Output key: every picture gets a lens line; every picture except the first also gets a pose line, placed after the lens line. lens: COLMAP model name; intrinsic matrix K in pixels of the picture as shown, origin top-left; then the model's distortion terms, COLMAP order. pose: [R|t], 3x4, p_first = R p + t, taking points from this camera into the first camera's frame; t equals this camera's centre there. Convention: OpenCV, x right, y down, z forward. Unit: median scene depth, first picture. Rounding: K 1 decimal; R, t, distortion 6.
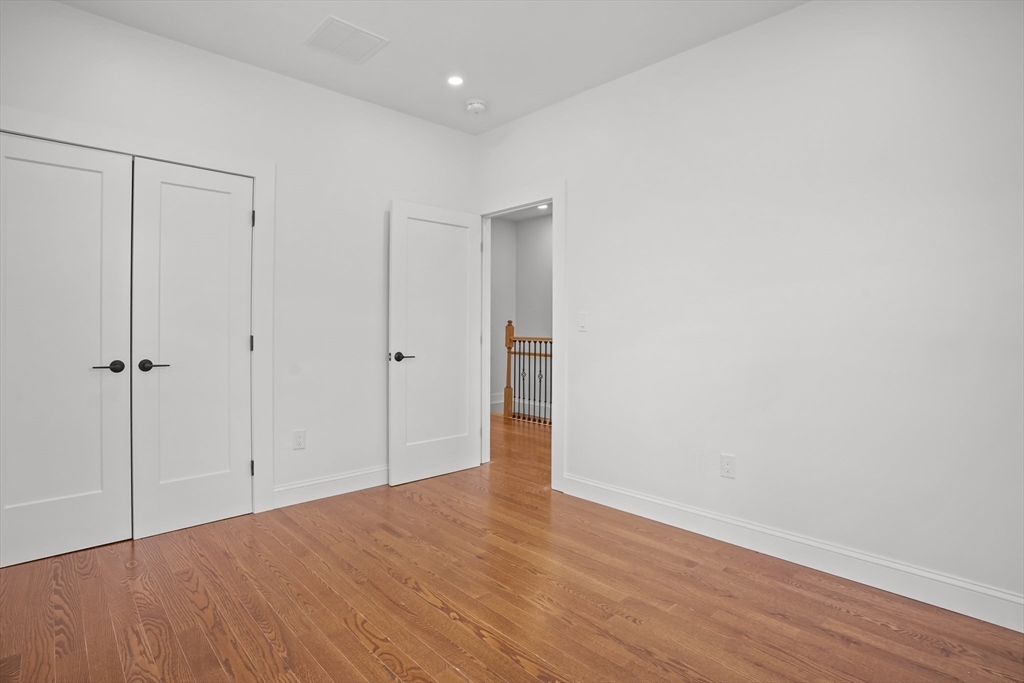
lens RADIAL K [[507.2, 0, 508.9], [0, 507.2, 328.5], [0, 0, 1]] dist [-0.075252, 0.032257]
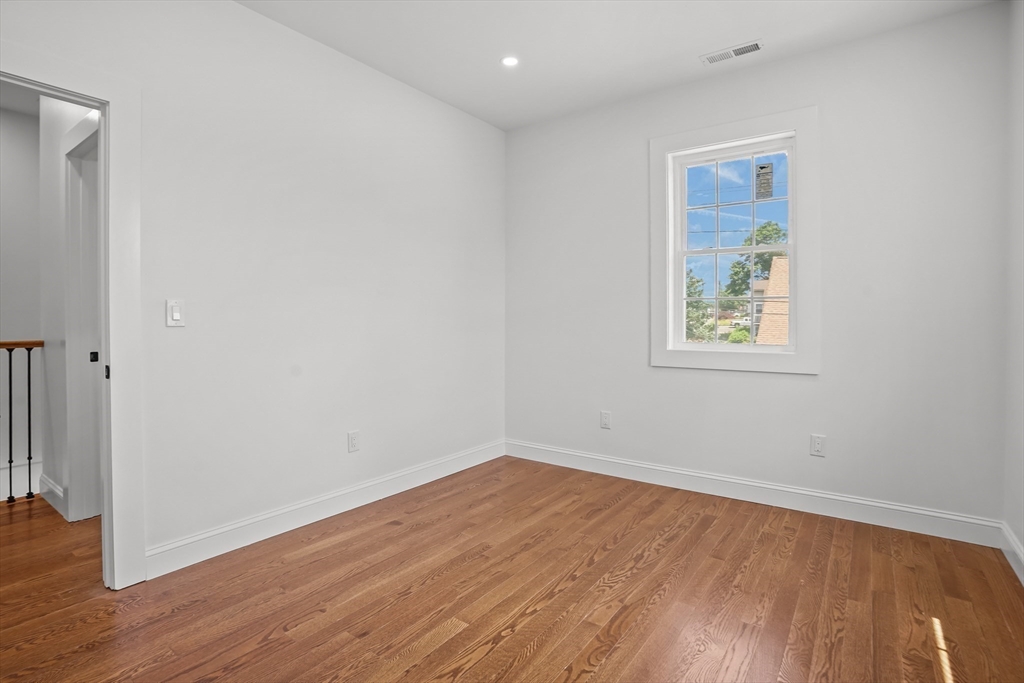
lens RADIAL K [[507.2, 0, 508.9], [0, 507.2, 328.5], [0, 0, 1]] dist [-0.075252, 0.032257]
pose [[-0.178196, -0.022606, 0.983735, -0.922893], [0.002316, 0.999724, 0.023393, -0.007831], [-0.983992, 0.006447, -0.178094, 1.061393]]
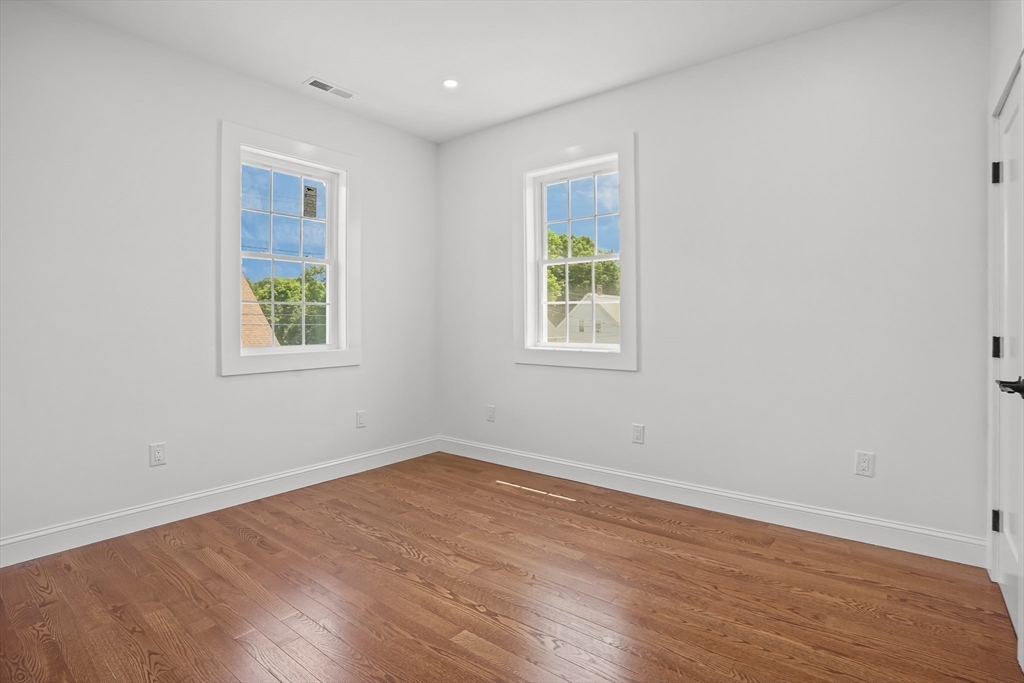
lens RADIAL K [[507.2, 0, 508.9], [0, 507.2, 328.5], [0, 0, 1]] dist [-0.075252, 0.032257]
pose [[-0.990419, -0.000058, -0.138098, -0.023988], [-0.002631, 0.999826, 0.018450, -0.012110], [0.138072, 0.018637, -0.990247, 1.838128]]
